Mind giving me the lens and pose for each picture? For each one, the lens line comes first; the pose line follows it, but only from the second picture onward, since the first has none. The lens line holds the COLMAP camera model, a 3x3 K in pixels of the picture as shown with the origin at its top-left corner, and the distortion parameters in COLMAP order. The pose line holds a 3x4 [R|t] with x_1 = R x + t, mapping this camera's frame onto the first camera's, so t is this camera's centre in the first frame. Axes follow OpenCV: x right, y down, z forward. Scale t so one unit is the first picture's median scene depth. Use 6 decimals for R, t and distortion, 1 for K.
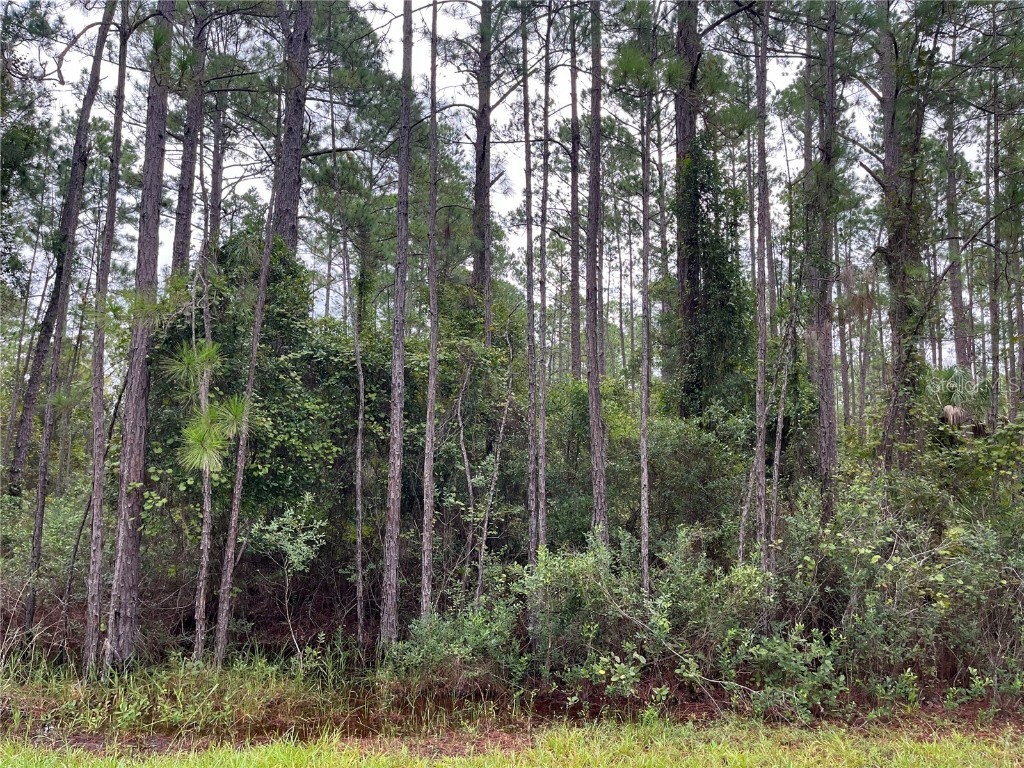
lens RADIAL K [[777.1, 0, 512.0], [0, 777.1, 384.0], [0, 0, 1]] dist [-0.002340, -0.006988]
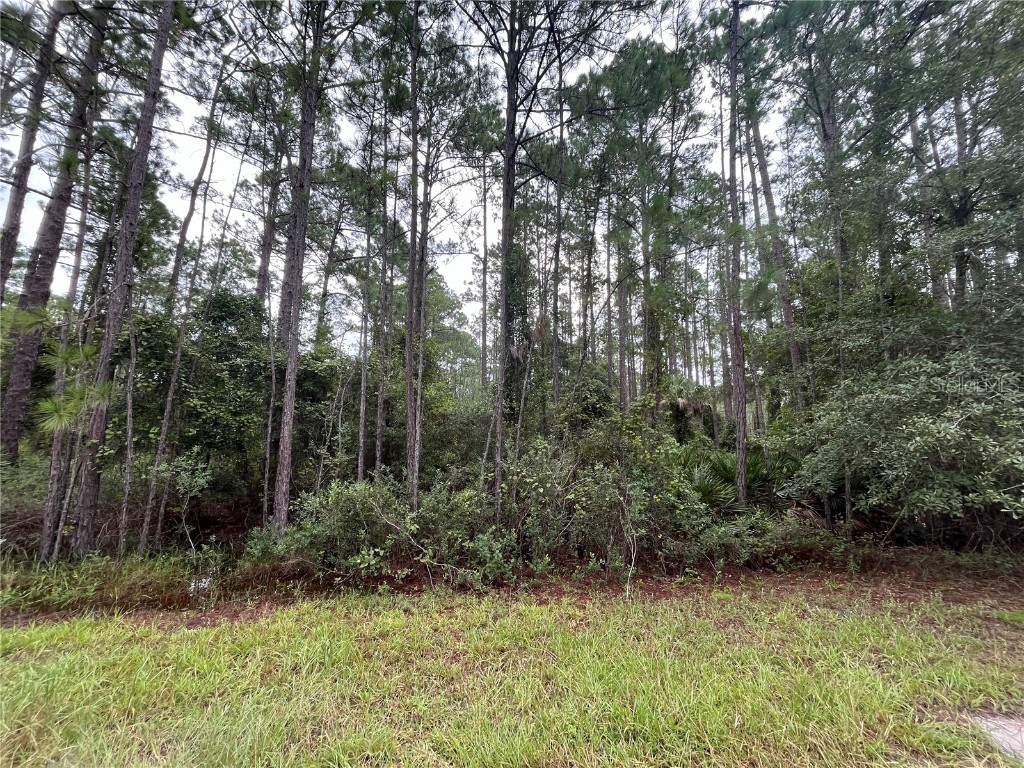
lens RADIAL K [[405.9, 0, 512.0], [0, 405.9, 384.0], [0, 0, 1]] dist [-0.013000, -0.000003]
pose [[0.997988, 0.004146, 0.063264, 0.305730], [-0.003384, 0.999920, -0.012149, 0.021753], [-0.063309, 0.011910, 0.997923, 0.140413]]
